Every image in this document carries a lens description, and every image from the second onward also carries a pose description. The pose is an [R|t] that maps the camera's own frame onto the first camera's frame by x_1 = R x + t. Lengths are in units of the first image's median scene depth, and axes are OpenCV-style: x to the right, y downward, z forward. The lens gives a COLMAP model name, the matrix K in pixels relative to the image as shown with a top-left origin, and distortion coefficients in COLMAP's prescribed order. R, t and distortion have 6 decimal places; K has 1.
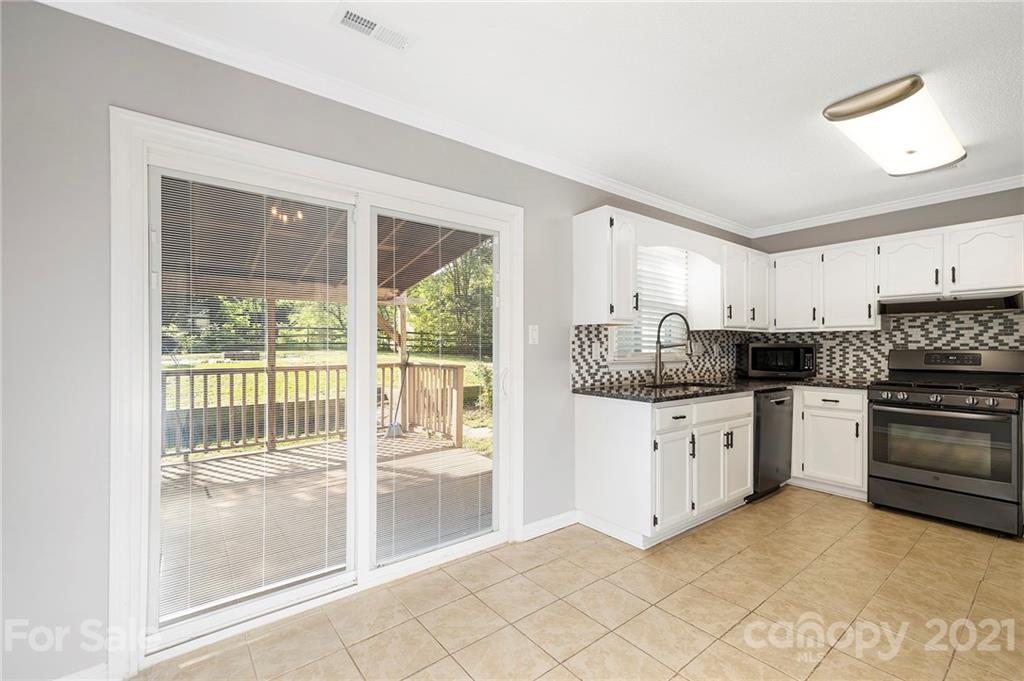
lens RADIAL K [[434.9, 0, 518.5], [0, 434.9, 346.0], [0, 0, 1]] dist [0.001986, -0.000022]
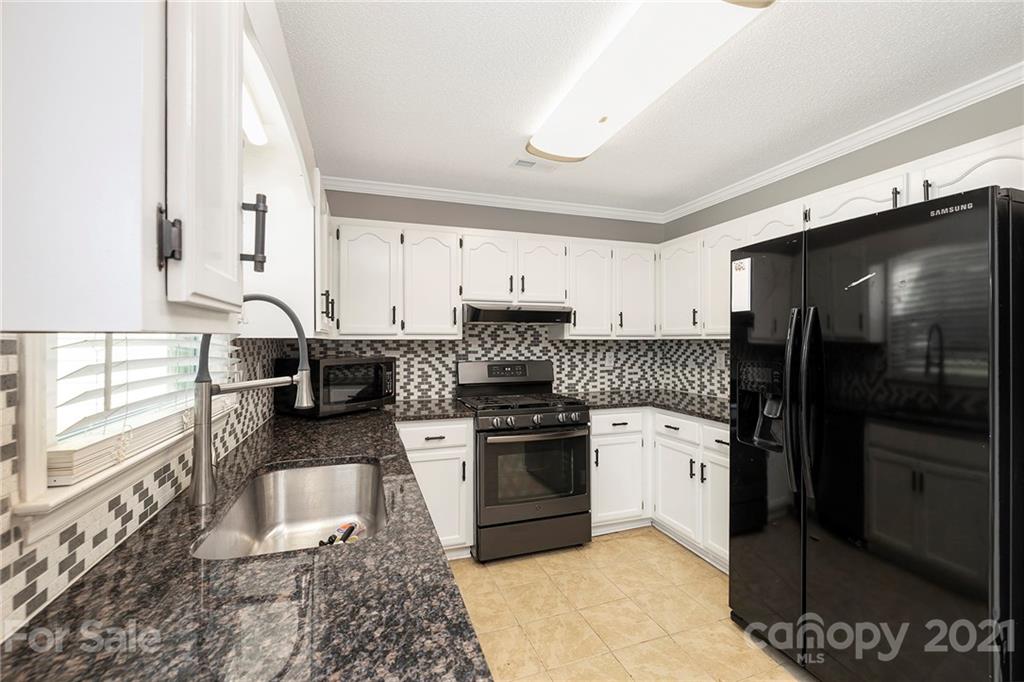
lens RADIAL K [[434.9, 0, 515.8], [0, 434.9, 339.5], [0, 0, 1]] dist [0.001986, -0.000022]
pose [[0.335130, 0.001136, 0.942171, 0.085891], [-0.001737, 0.999998, -0.000588, -0.038771], [-0.942170, -0.001439, 0.335131, 0.660192]]
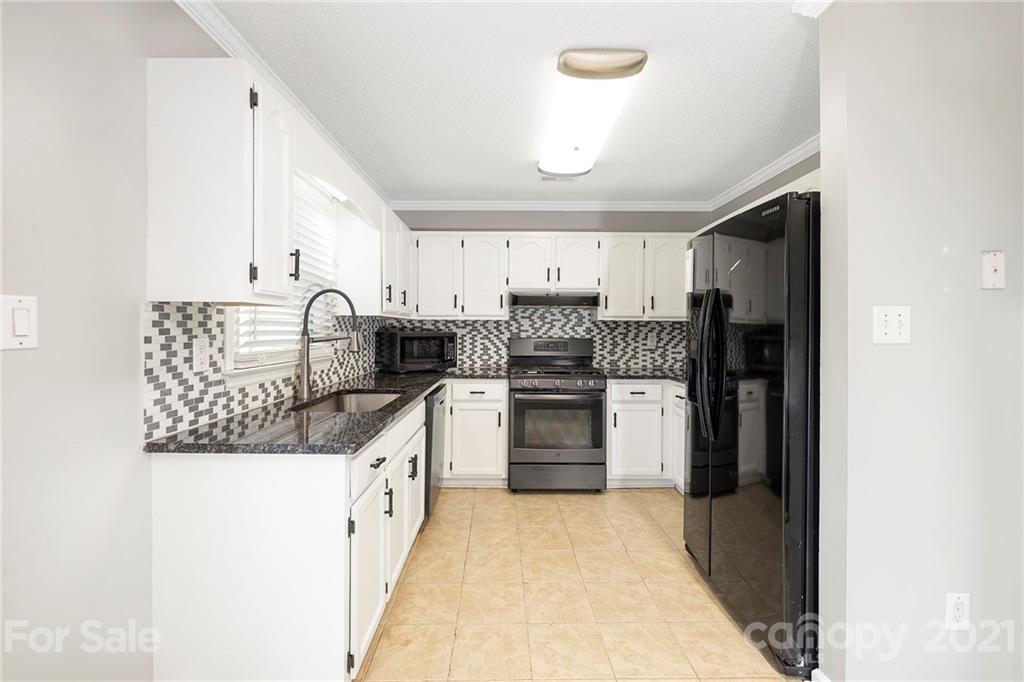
lens RADIAL K [[434.9, 0, 508.7], [0, 434.9, 330.0], [0, 0, 1]] dist [0.001986, -0.000022]
pose [[0.619411, -0.000489, 0.785067, 0.002991], [-0.006336, 0.999964, 0.005621, -0.019590], [-0.785041, -0.008456, 0.619386, 0.365261]]
